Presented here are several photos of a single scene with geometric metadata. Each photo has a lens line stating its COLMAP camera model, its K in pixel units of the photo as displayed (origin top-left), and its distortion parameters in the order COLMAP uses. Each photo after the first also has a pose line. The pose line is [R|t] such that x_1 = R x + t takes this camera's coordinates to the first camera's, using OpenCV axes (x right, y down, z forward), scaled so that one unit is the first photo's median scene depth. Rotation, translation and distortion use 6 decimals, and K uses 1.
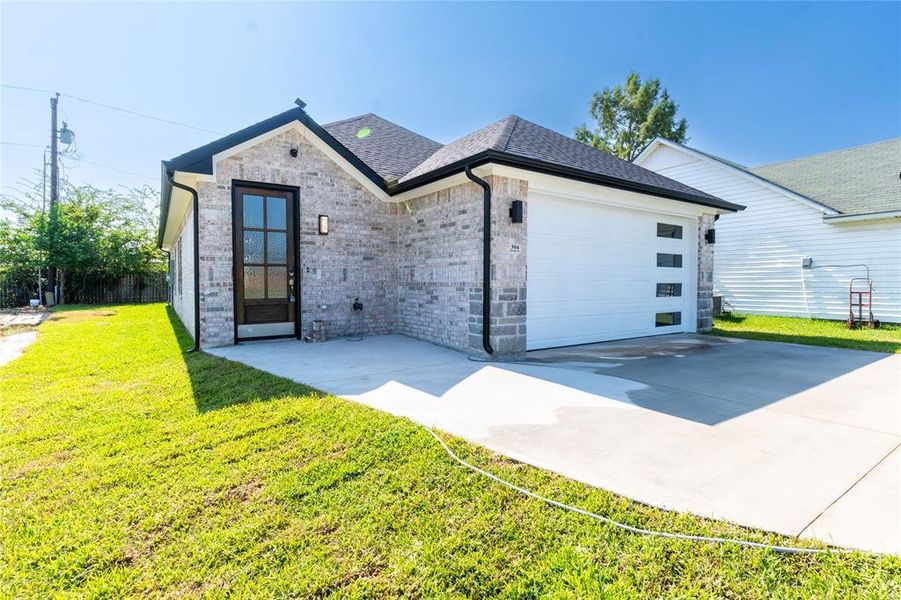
lens RADIAL K [[442.6, 0, 456.6], [0, 442.6, 297.3], [0, 0, 1]] dist [0.001968, 0.000198]
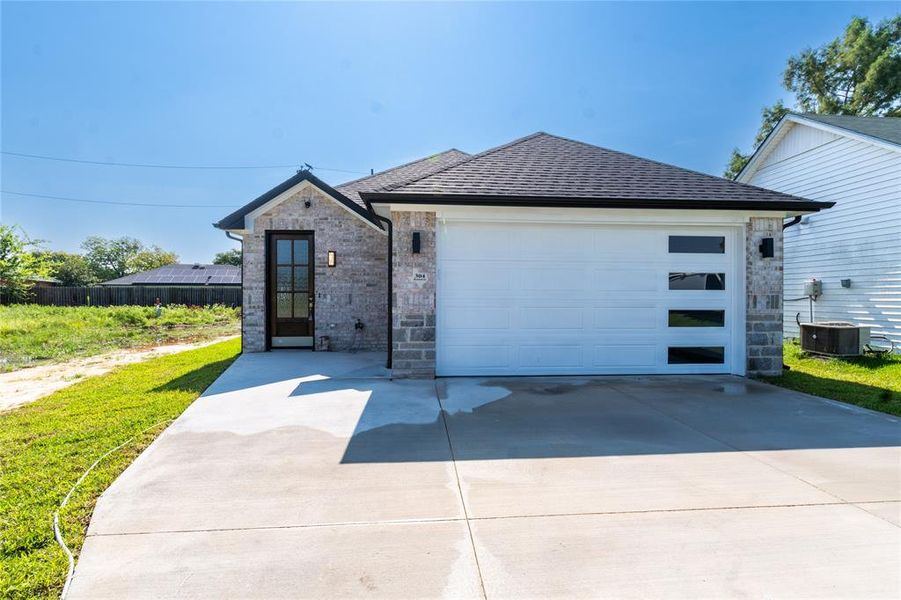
lens RADIAL K [[442.6, 0, 456.6], [0, 442.6, 297.3], [0, 0, 1]] dist [0.001968, 0.000198]
pose [[0.858455, 0.003666, -0.512875, 0.645452], [-0.019243, 0.999501, -0.025065, -0.033102], [0.512527, 0.031386, 0.858097, 0.124510]]
